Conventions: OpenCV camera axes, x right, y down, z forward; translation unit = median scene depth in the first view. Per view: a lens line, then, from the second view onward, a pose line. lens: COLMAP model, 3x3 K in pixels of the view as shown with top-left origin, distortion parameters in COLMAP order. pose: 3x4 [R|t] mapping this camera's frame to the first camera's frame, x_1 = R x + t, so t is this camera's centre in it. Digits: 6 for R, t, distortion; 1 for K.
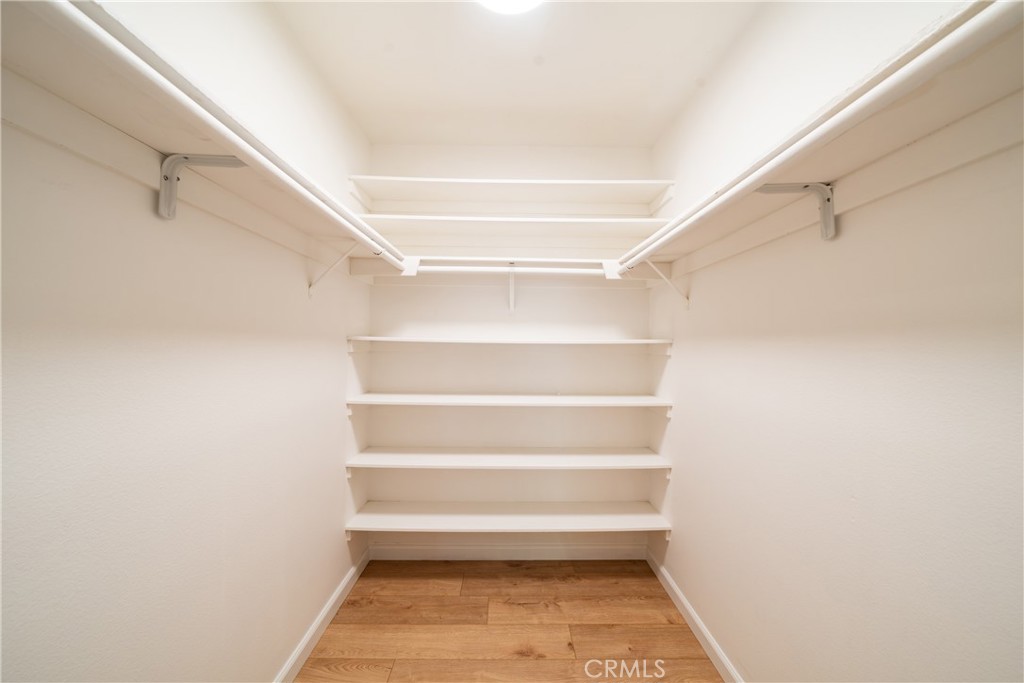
lens RADIAL K [[347.7, 0, 510.2], [0, 347.7, 340.6], [0, 0, 1]] dist [0.000844, 0.000279]
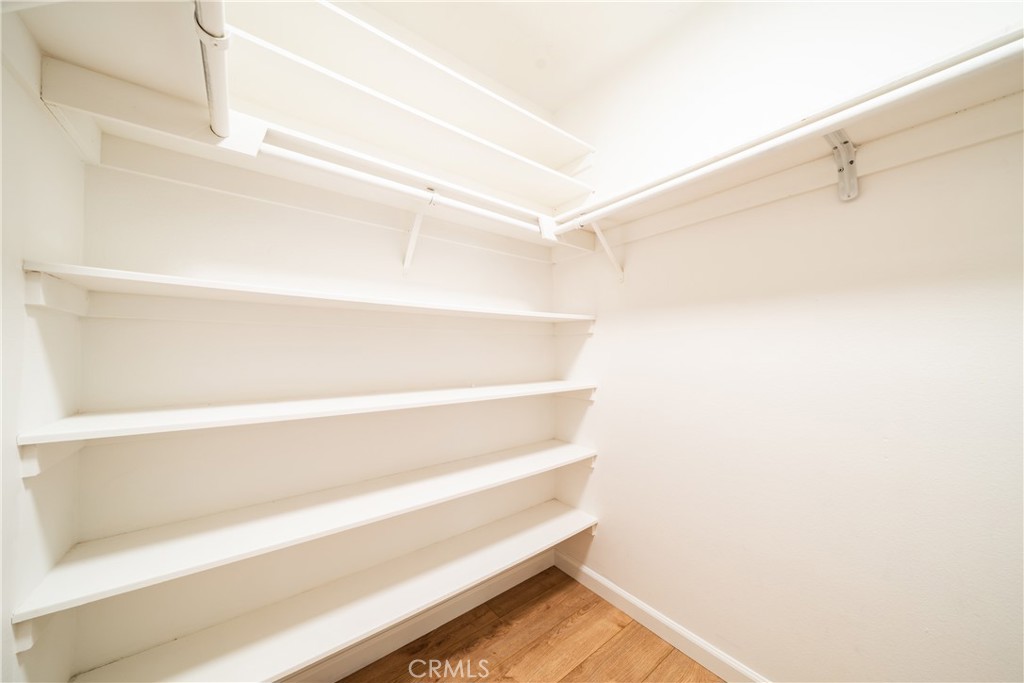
lens RADIAL K [[347.7, 0, 510.2], [0, 347.7, 340.6], [0, 0, 1]] dist [0.000844, 0.000279]
pose [[0.797612, 0.008315, 0.603114, -0.275607], [0.002152, 0.999859, -0.016630, 0.077101], [-0.603167, 0.014562, 0.797482, 0.391919]]
